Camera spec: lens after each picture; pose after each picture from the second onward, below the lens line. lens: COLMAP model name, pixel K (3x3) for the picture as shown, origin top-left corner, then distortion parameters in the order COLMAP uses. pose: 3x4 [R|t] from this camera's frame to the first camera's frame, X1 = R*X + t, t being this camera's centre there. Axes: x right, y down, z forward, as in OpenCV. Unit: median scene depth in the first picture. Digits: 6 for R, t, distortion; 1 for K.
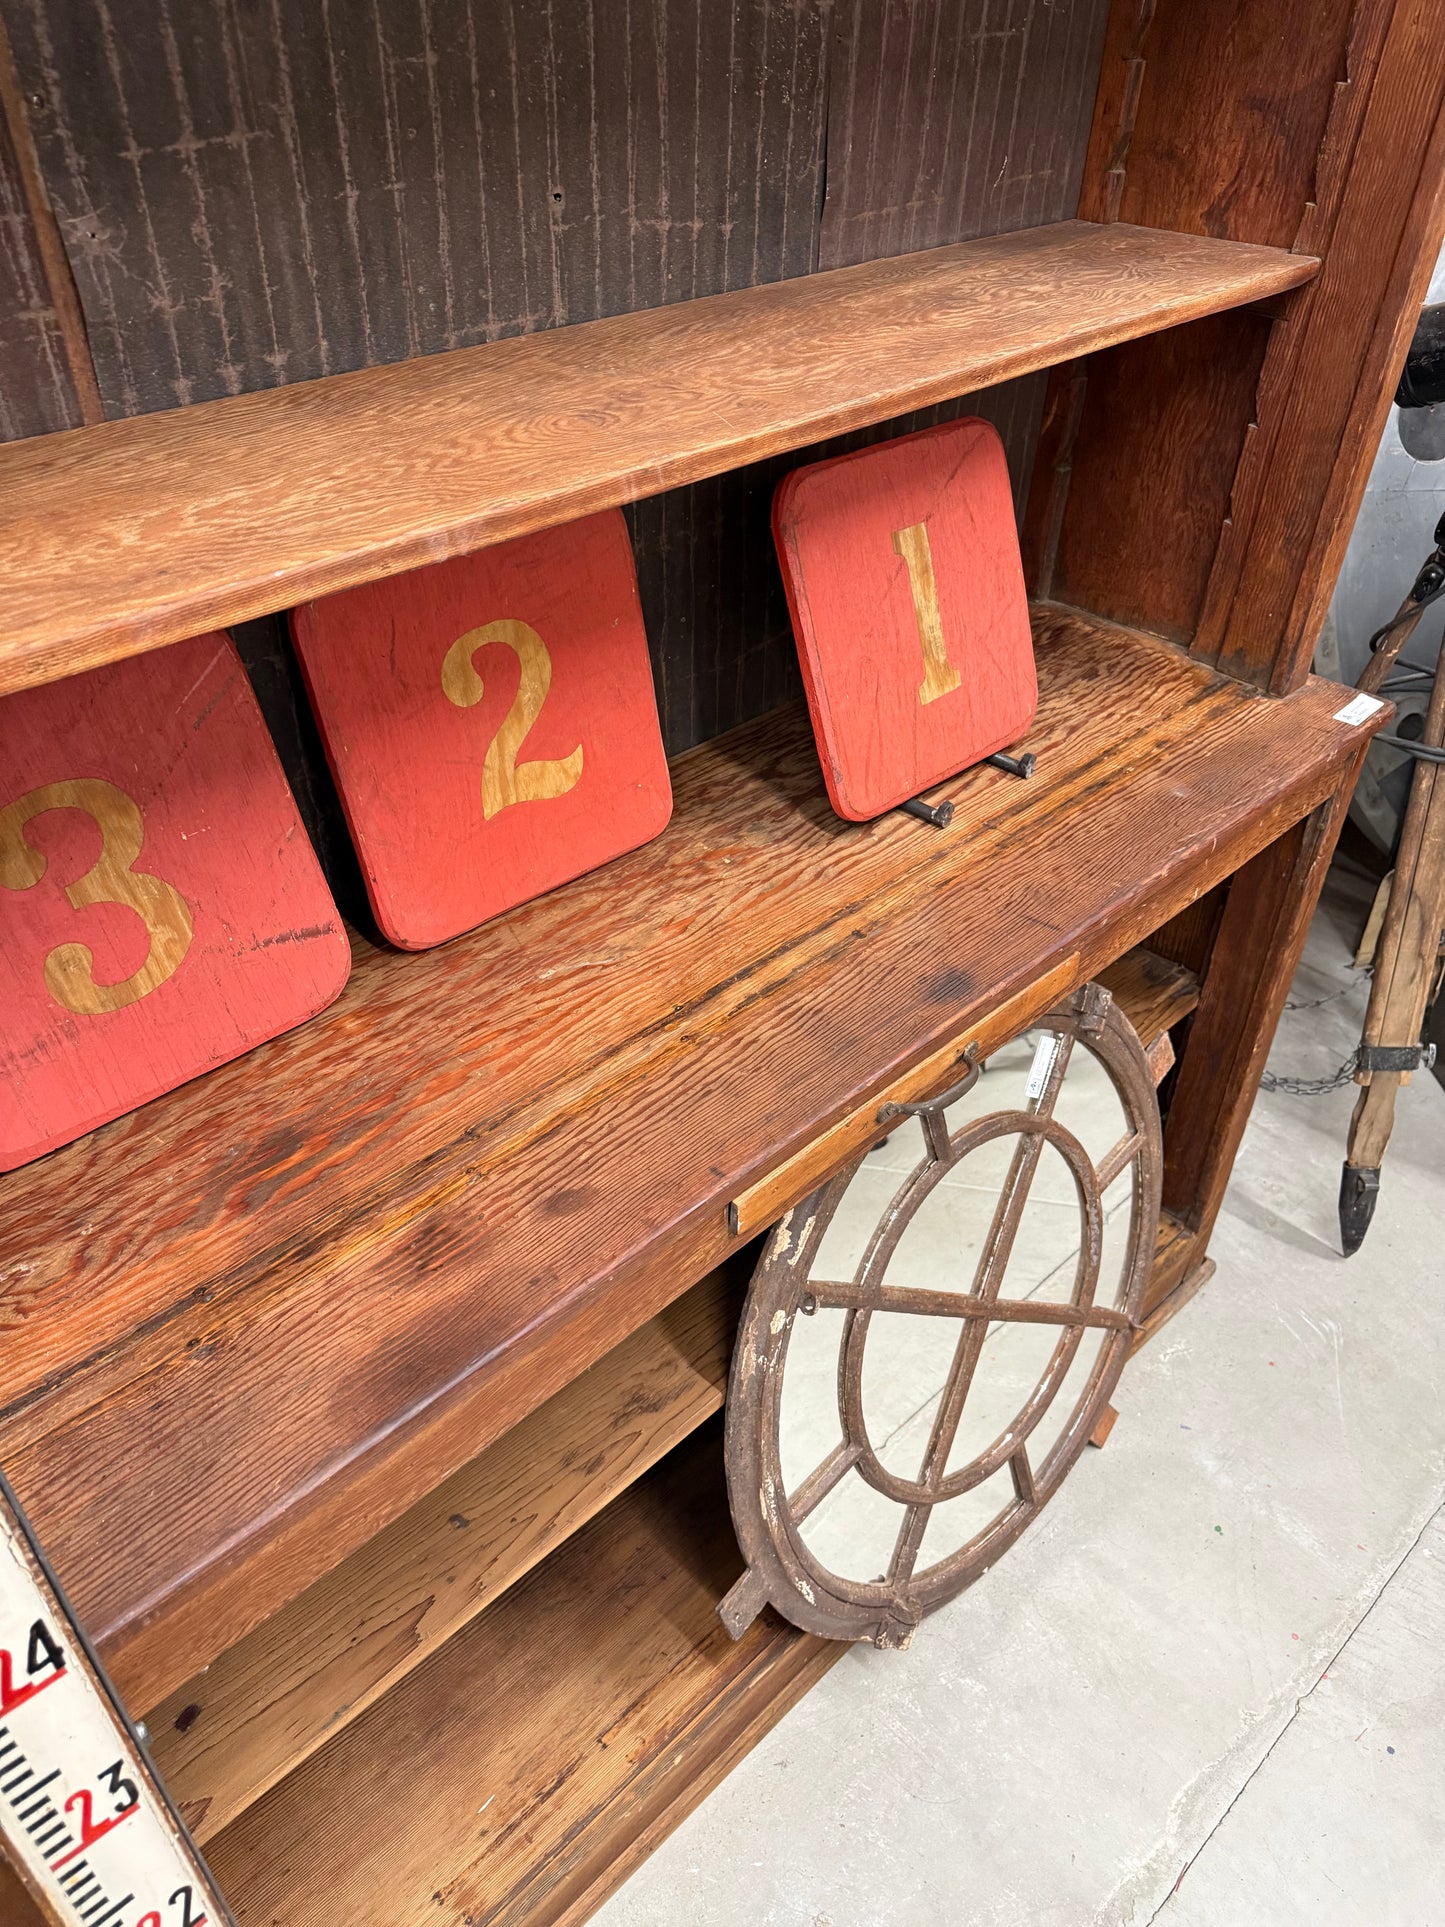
lens RADIAL K [[1356.4, 0, 698.5], [0, 1356.4, 963.4], [0, 0, 1]] dist [0.056349, -0.081159]
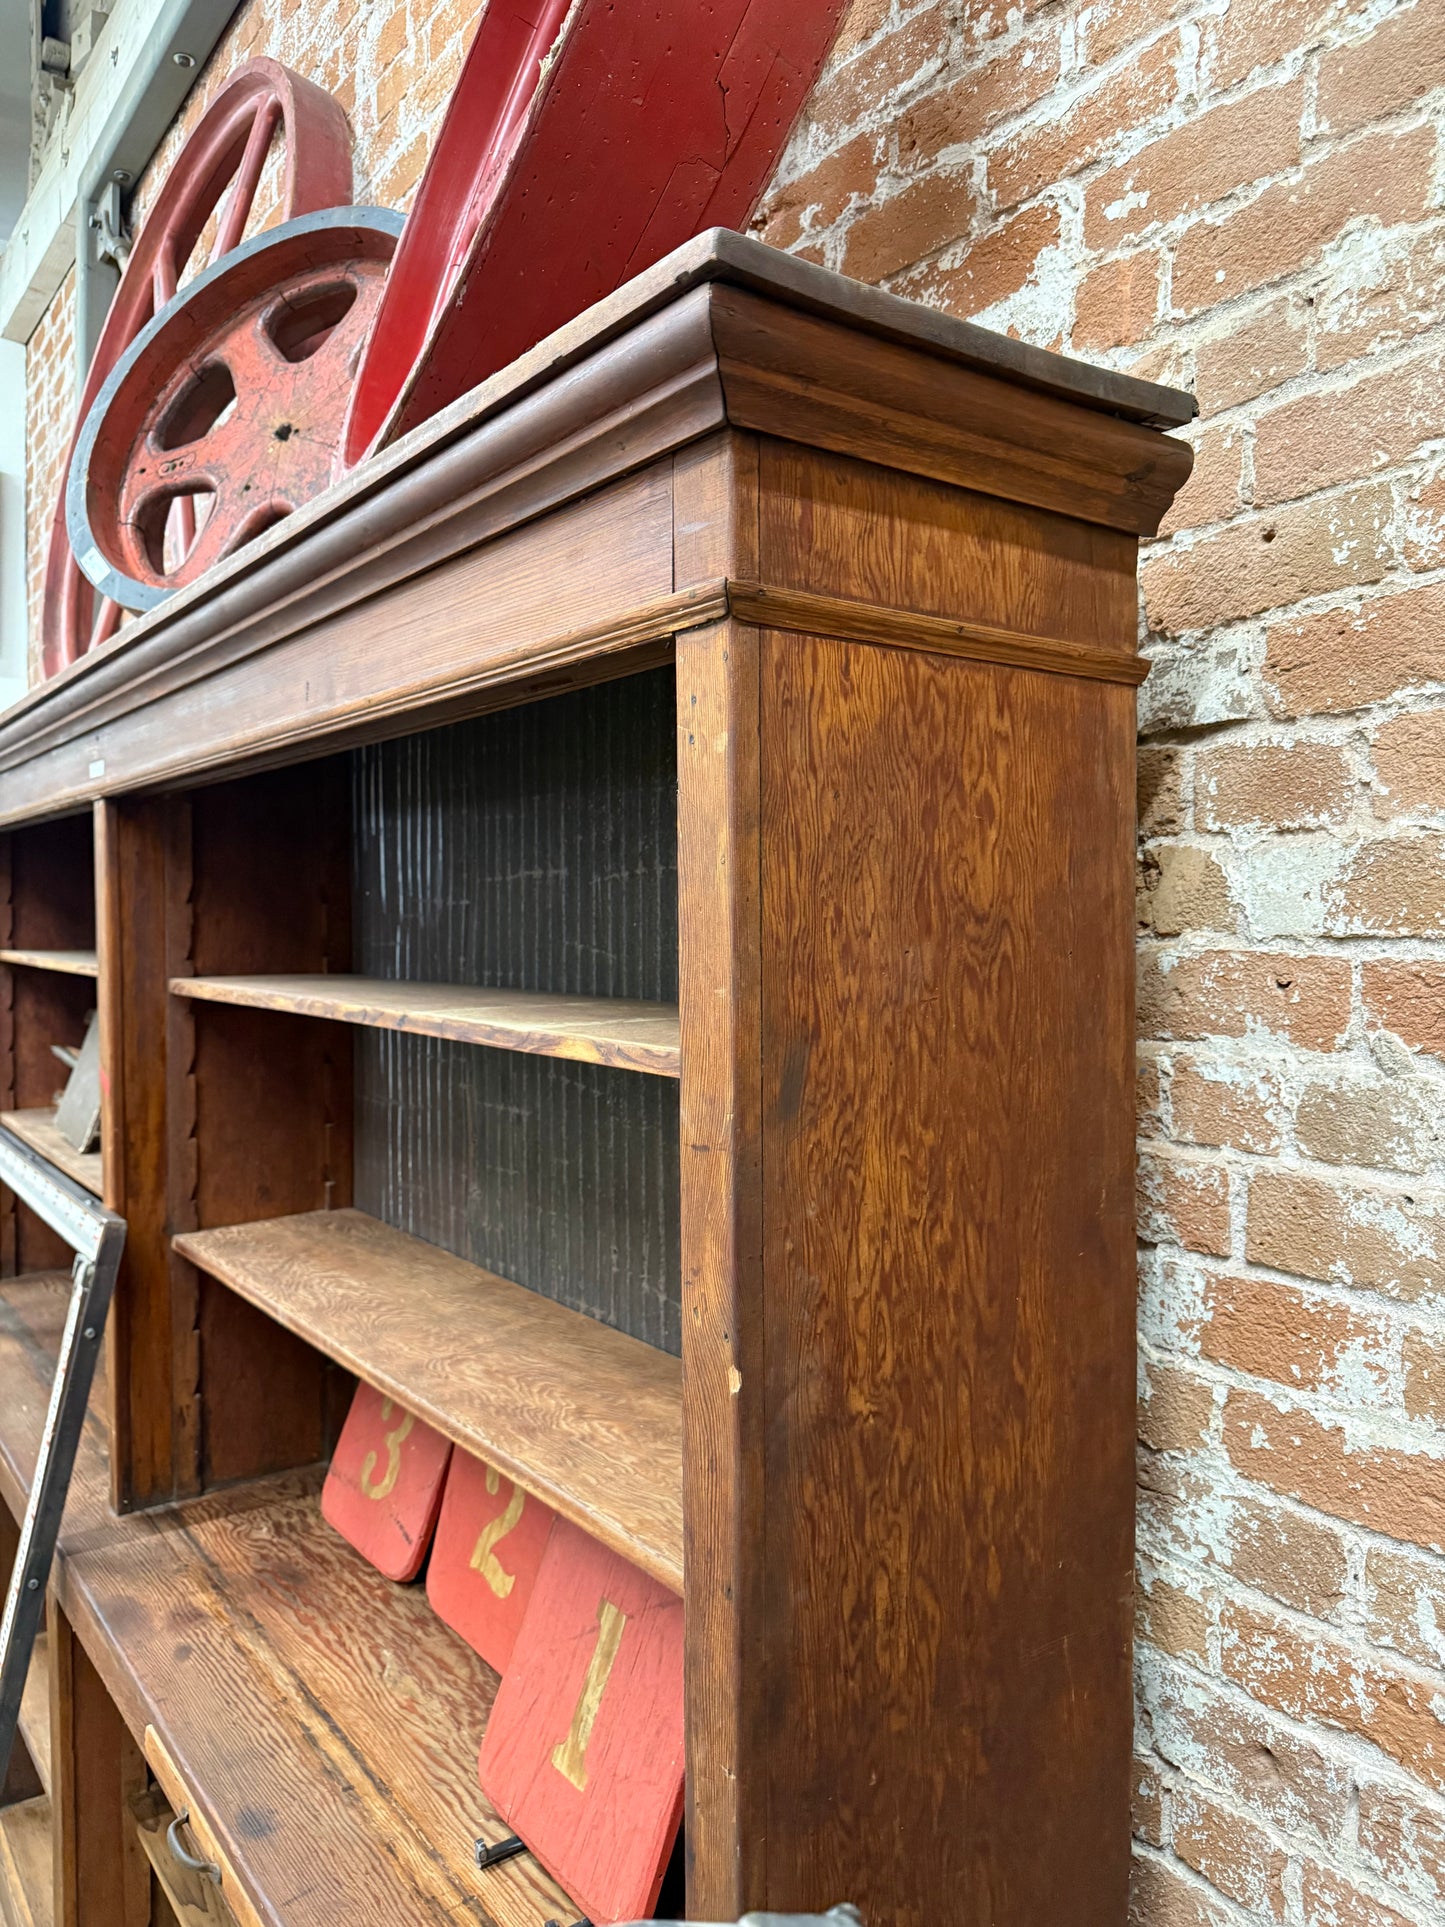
lens RADIAL K [[1370.2, 0, 714.4], [0, 1370.2, 973.5], [0, 0, 1]] dist [0.072814, -0.102647]
pose [[-0.136791, 0.033910, -0.990019, 1.375278], [-0.606375, 0.787428, 0.110754, -1.004324], [0.783325, 0.615473, -0.087152, 0.972697]]
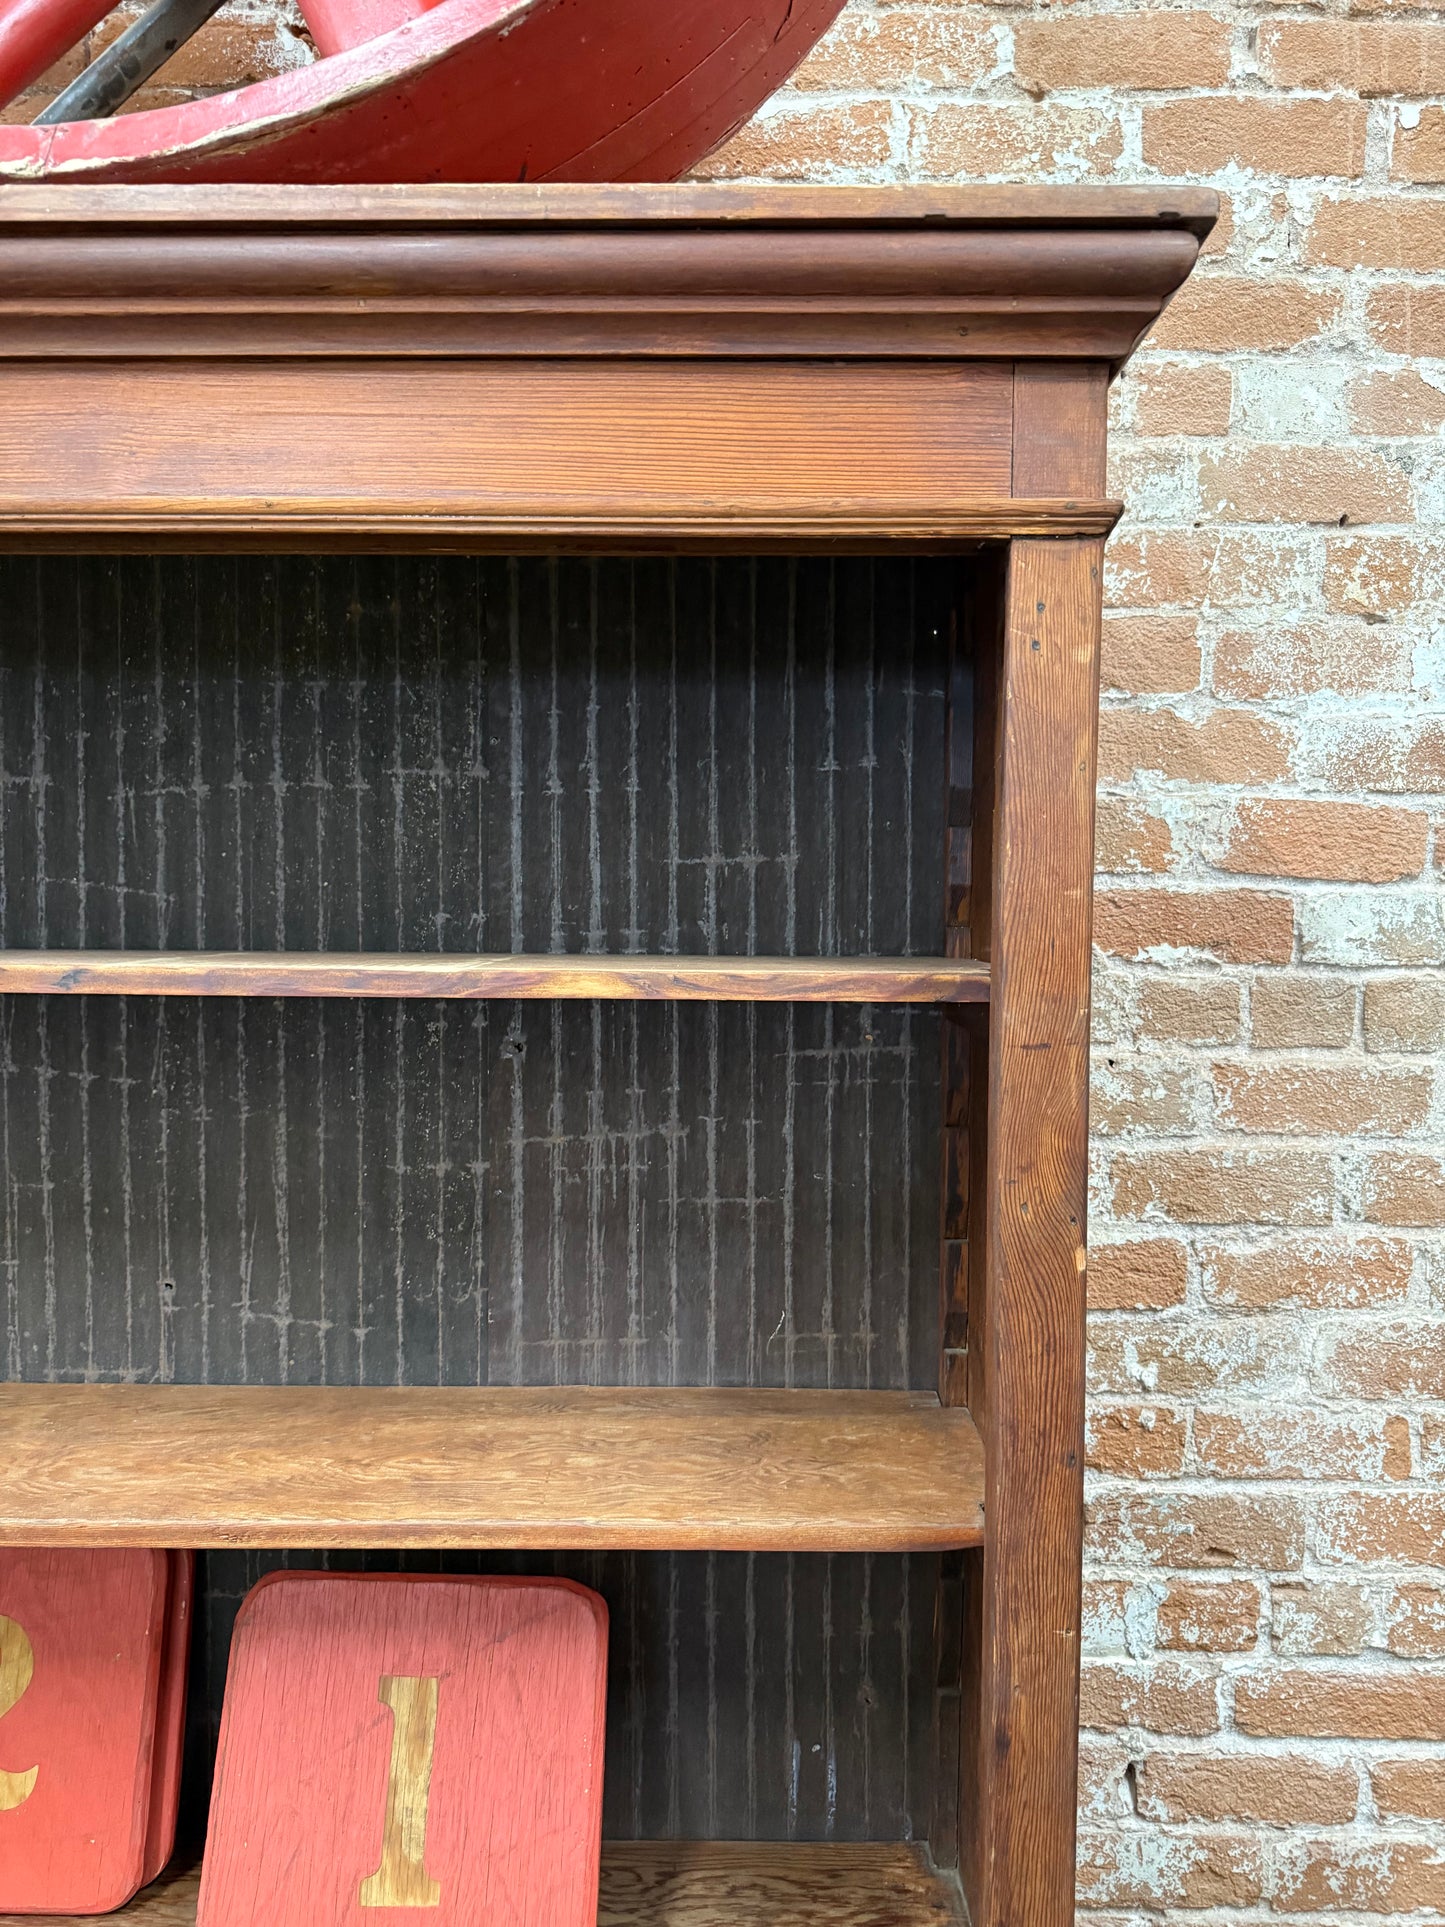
lens RADIAL K [[1370.2, 0, 714.4], [0, 1370.2, 973.5], [0, 0, 1]] dist [0.072814, -0.102647]
pose [[0.709748, 0.023728, -0.704056, 1.042877], [-0.431247, 0.804912, -0.407607, -0.462697], [0.557031, 0.592920, 0.581517, 0.365673]]
